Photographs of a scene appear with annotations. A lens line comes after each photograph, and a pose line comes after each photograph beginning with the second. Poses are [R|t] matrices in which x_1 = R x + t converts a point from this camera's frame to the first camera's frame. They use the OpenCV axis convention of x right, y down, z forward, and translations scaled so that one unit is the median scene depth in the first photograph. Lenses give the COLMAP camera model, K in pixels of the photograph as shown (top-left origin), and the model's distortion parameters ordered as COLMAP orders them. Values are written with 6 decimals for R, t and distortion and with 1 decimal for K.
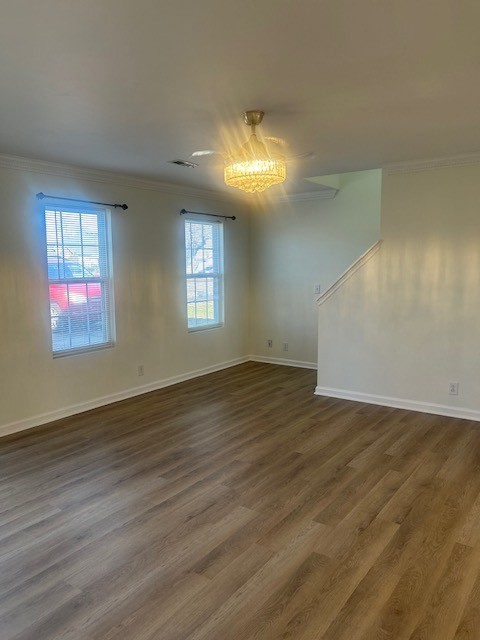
lens RADIAL K [[484.6, 0, 236.4], [0, 484.6, 318.0], [0, 0, 1]] dist [0.058862, -0.070920]
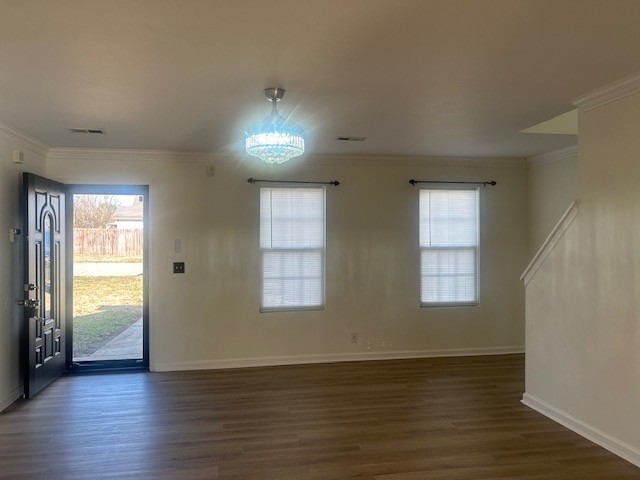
lens RADIAL K [[484.6, 0, 318.5], [0, 484.6, 244.3], [0, 0, 1]] dist [0.058862, -0.070920]
pose [[0.712052, 0.006968, -0.702092, 0.583226], [-0.078126, 0.994527, -0.069364, -0.015729], [0.697766, 0.104243, 0.708700, 0.247571]]
